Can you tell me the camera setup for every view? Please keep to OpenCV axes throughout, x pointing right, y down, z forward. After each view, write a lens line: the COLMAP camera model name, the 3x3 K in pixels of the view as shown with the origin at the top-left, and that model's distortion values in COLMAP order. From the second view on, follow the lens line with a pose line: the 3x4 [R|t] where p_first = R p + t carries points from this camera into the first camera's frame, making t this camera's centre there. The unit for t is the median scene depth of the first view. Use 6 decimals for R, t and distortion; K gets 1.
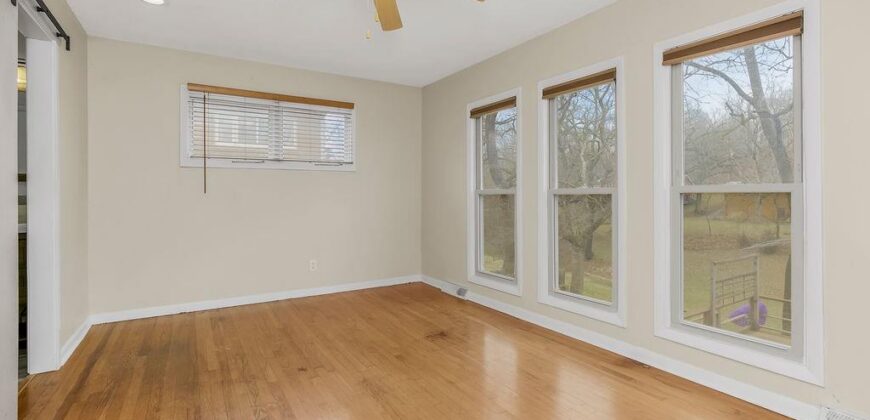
lens RADIAL K [[399.3, 0, 439.2], [0, 399.3, 202.3], [0, 0, 1]] dist [-0.002724, -0.000193]
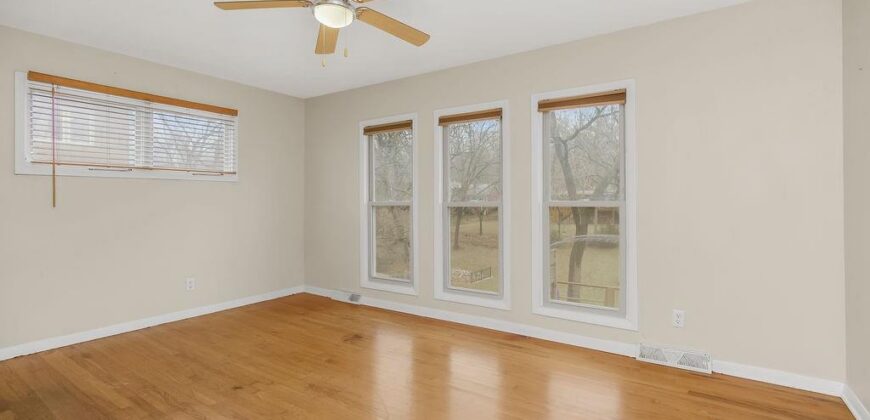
lens RADIAL K [[395.8, 0, 433.2], [0, 395.8, 210.4], [0, 0, 1]] dist [0.000183, 0.000223]
pose [[0.920145, -0.009862, 0.391454, -0.196702], [0.008377, 0.999950, 0.005502, -0.014337], [-0.391489, -0.001783, 0.920181, -0.061530]]
